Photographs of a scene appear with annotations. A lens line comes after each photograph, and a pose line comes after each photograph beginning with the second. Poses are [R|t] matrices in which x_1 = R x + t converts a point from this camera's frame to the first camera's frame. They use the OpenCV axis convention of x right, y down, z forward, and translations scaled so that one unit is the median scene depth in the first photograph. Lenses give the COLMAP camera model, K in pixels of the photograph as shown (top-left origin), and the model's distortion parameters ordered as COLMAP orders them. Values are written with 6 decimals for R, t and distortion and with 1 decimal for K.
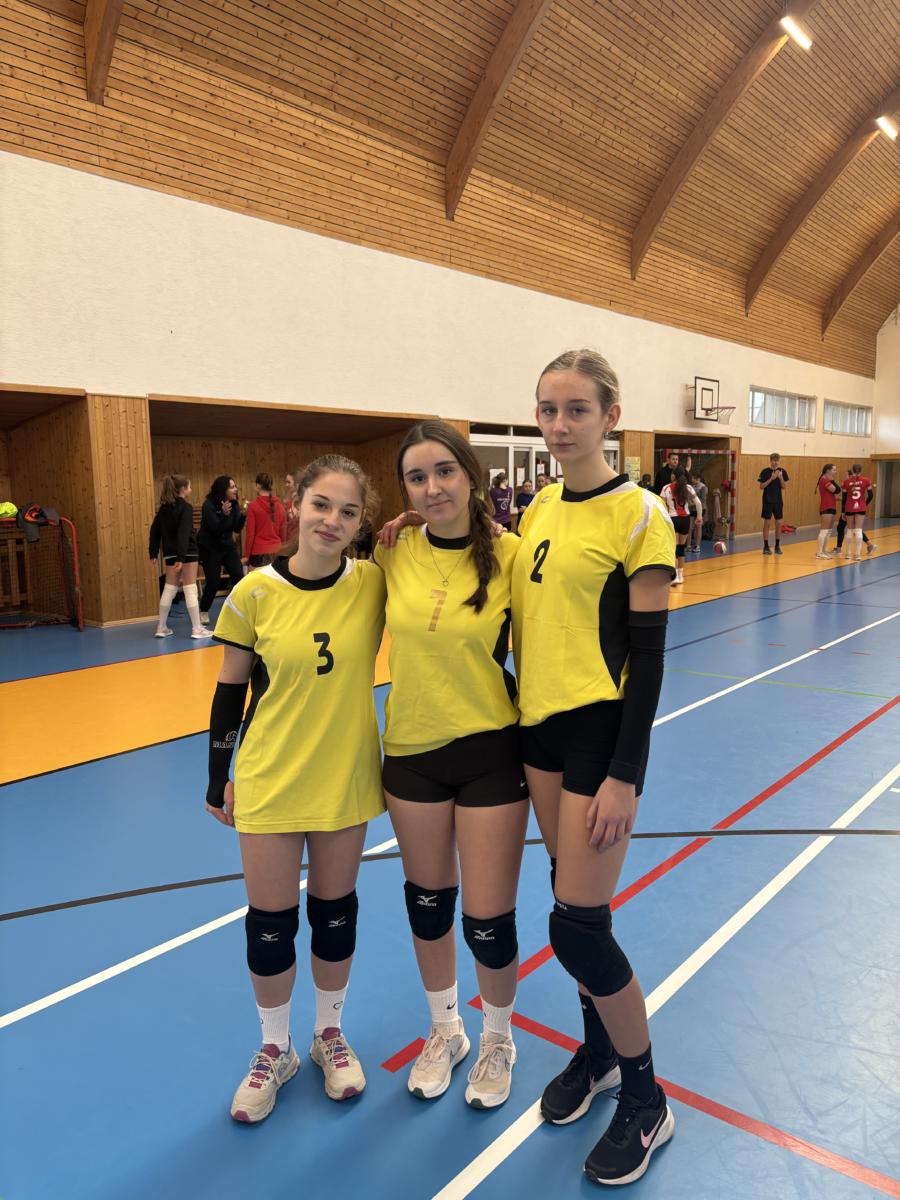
lens RADIAL K [[899.3, 0, 450.0], [0, 899.3, 600.0], [0, 0, 1]] dist [0.073527, -0.078920]
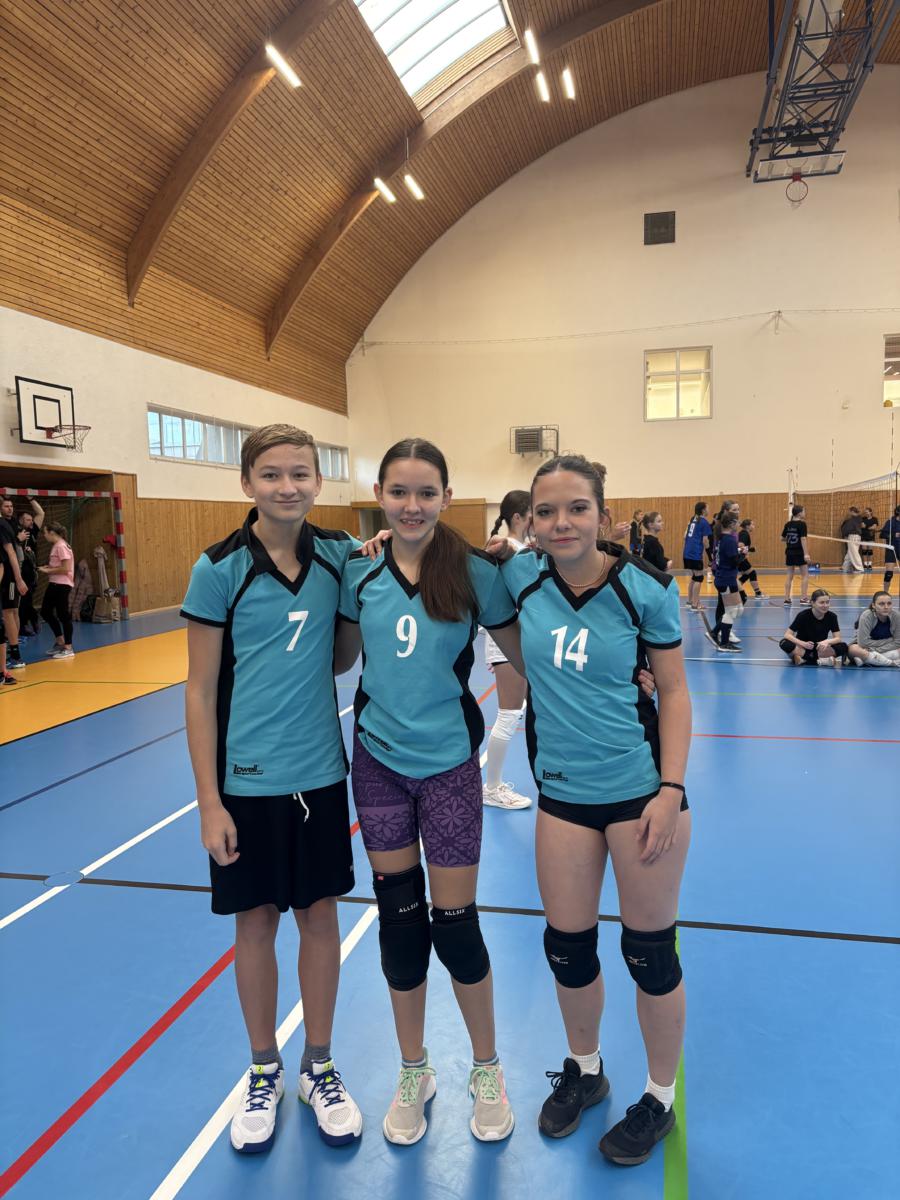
lens RADIAL K [[899.3, 0, 450.0], [0, 899.3, 600.0], [0, 0, 1]] dist [0.073527, -0.078920]
pose [[0.895120, -0.049457, 0.443073, 0.224434], [0.072778, 0.996706, -0.035774, -0.039060], [-0.439844, 0.064268, 0.895772, 0.267891]]
